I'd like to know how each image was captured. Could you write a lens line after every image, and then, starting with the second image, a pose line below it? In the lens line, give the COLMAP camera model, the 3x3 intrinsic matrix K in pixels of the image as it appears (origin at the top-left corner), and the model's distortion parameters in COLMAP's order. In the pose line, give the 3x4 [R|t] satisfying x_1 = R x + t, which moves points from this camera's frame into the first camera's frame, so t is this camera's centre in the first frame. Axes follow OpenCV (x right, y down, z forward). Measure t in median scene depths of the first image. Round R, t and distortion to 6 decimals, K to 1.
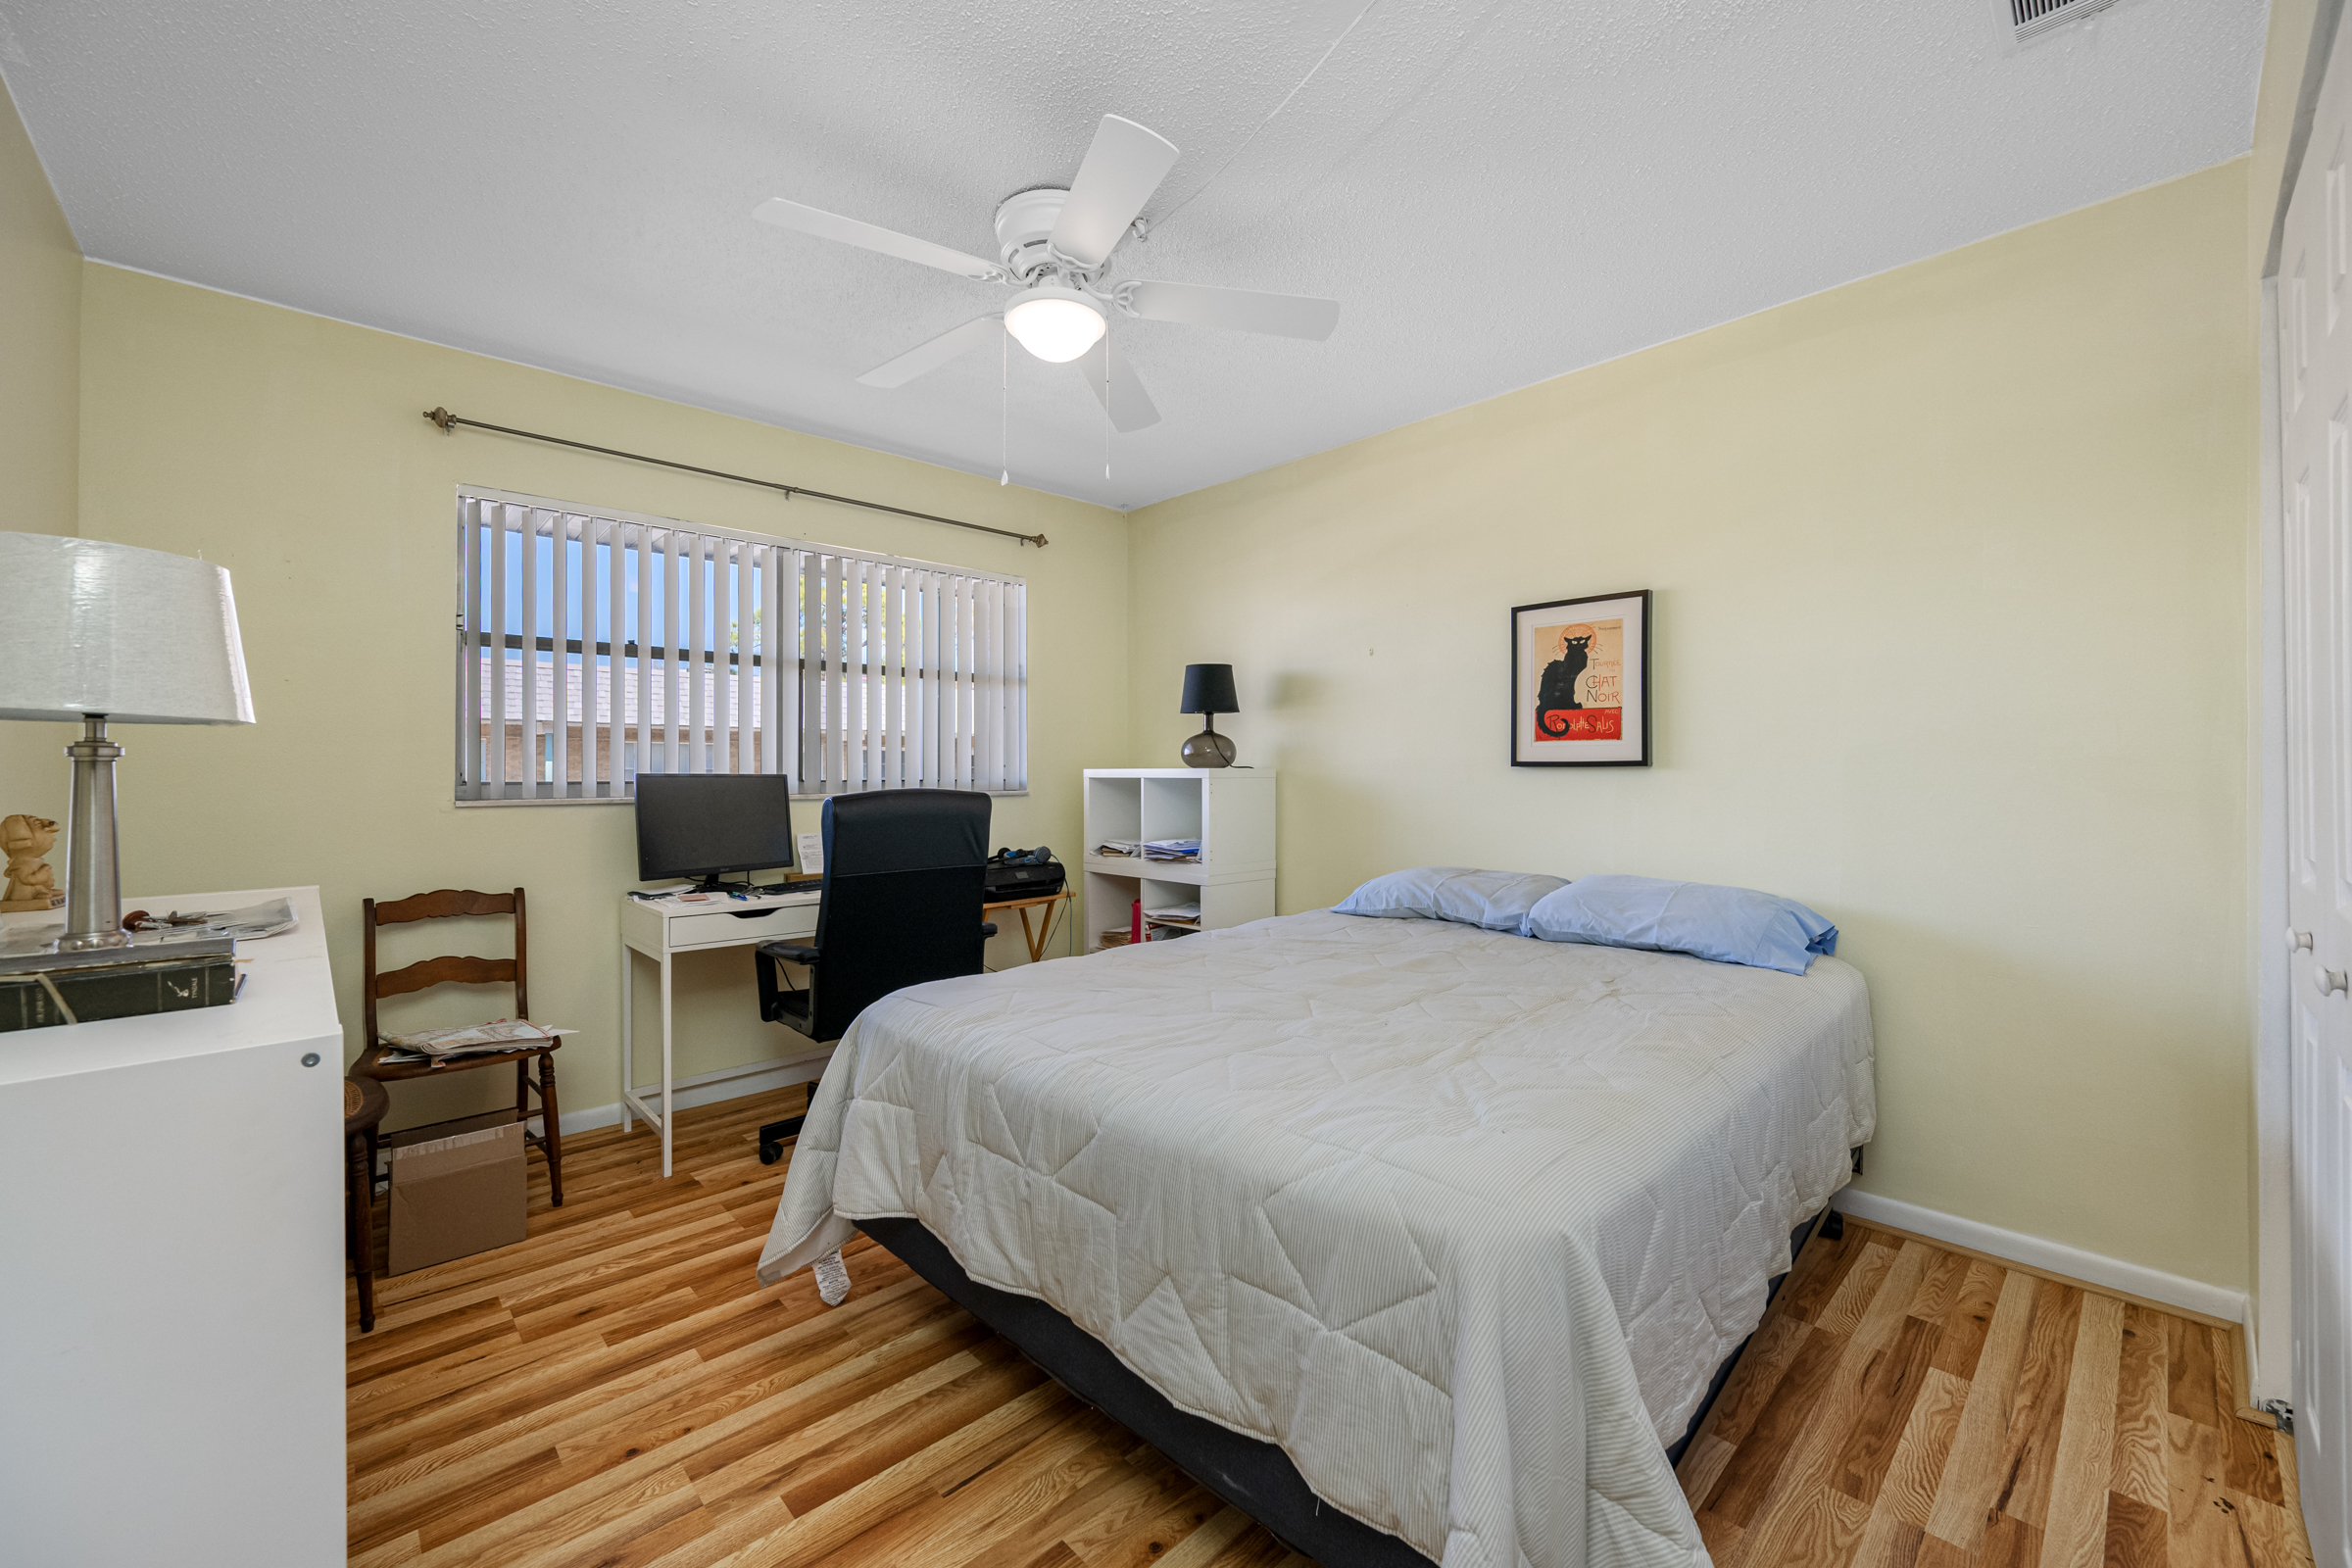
lens RADIAL K [[934.9, 0, 1182.3], [0, 934.9, 784.0], [0, 0, 1]] dist [-0.001479, 0.001607]
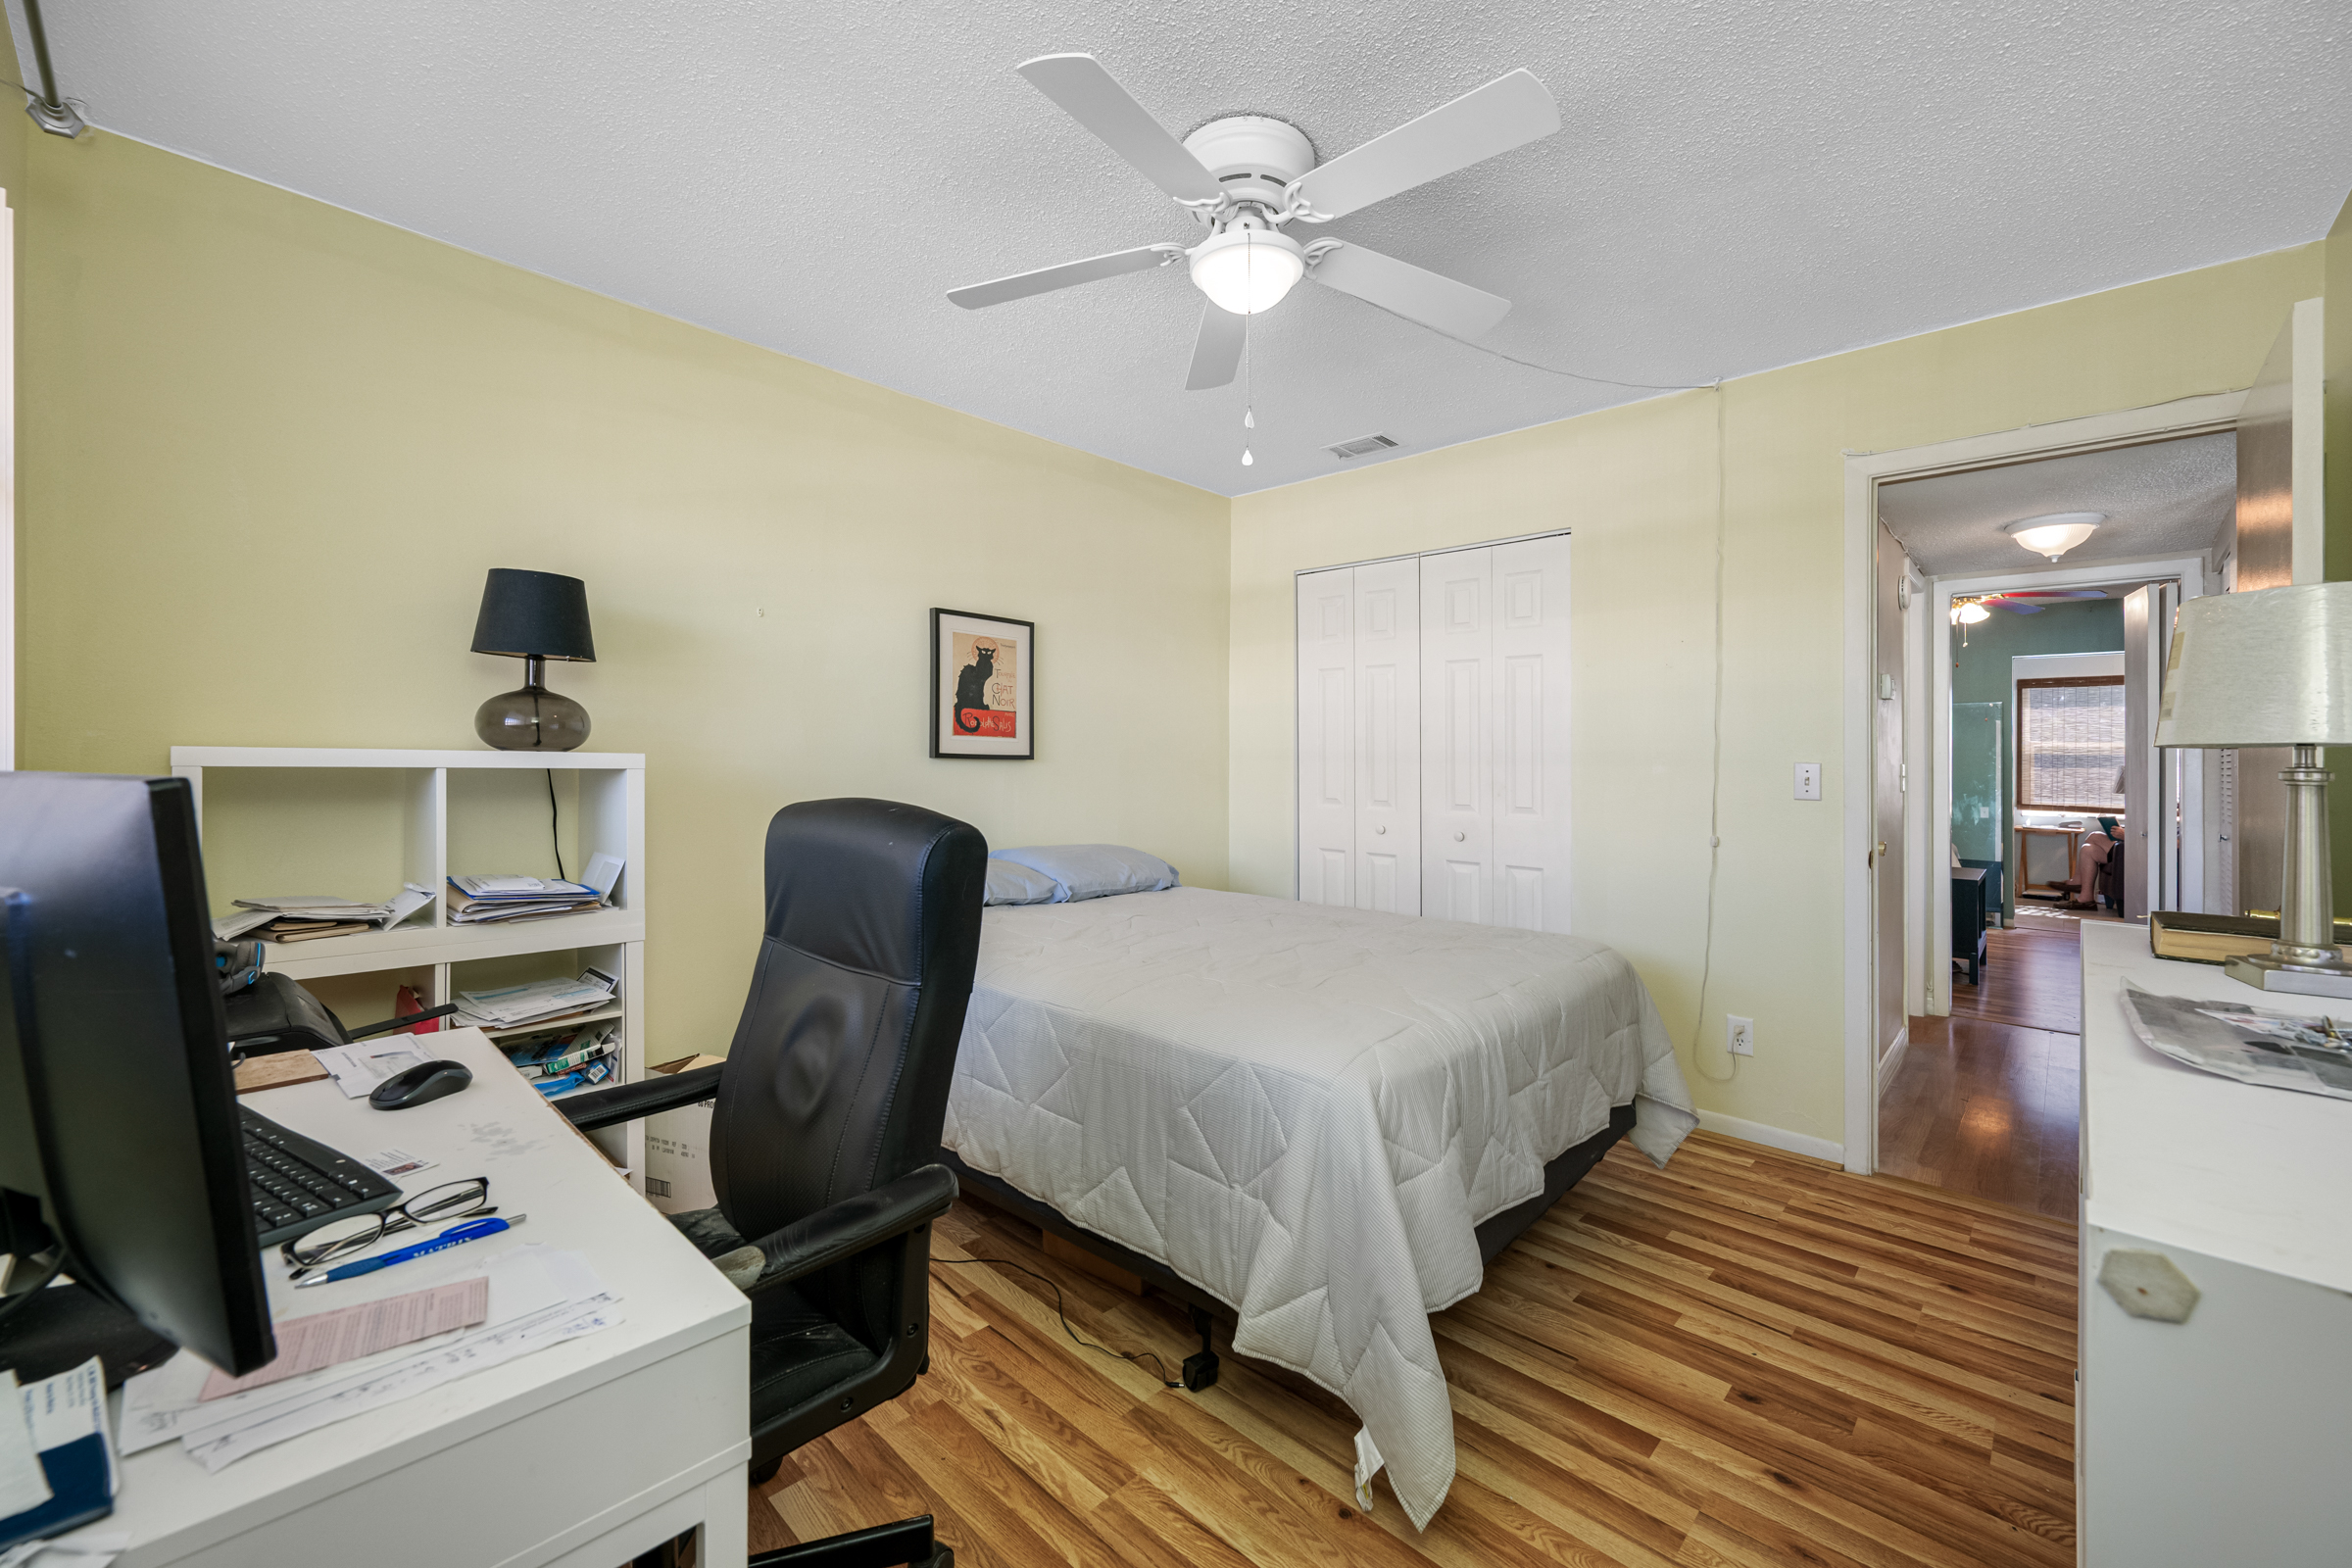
lens RADIAL K [[934.9, 0, 1178.2], [0, 934.9, 760.8], [0, 0, 1]] dist [-0.001479, 0.001607]
pose [[-0.047100, 0.002269, 0.998888, -0.775798], [-0.004972, 0.999985, -0.002506, -0.015018], [-0.998878, -0.005084, -0.047088, 0.838201]]
